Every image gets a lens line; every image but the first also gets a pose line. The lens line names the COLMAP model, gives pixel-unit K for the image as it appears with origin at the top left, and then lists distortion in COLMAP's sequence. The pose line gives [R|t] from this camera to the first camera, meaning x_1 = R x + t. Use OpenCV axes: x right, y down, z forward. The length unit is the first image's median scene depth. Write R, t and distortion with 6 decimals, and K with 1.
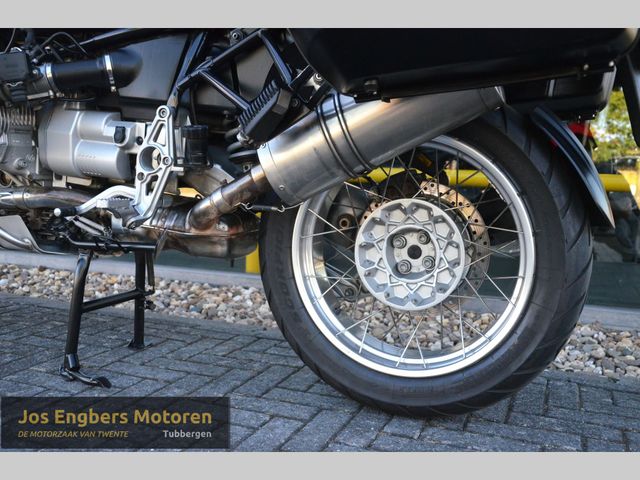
lens RADIAL K [[660.8, 0, 340.8], [0, 660.8, 240.0], [0, 0, 1]] dist [-0.016960, 0.026476]
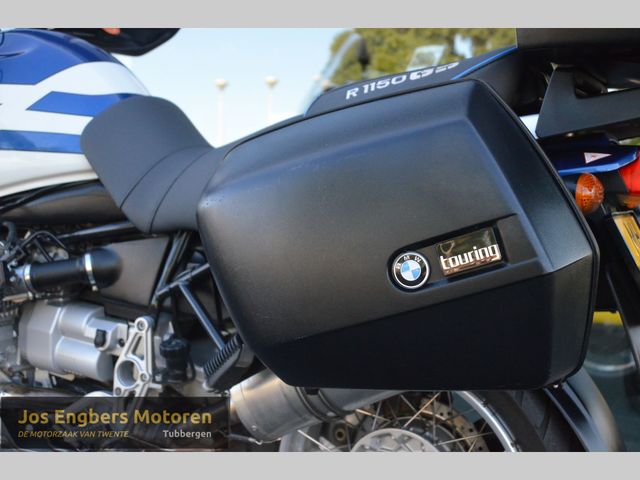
lens RADIAL K [[846.5, 0, 353.4], [0, 846.5, 238.4], [0, 0, 1]] dist [0.058644, 0.116116]
pose [[0.992395, 0.000335, -0.123096, 0.177006], [-0.002165, 0.999889, -0.014728, -0.295200], [0.123077, 0.014882, 0.992286, -0.165124]]
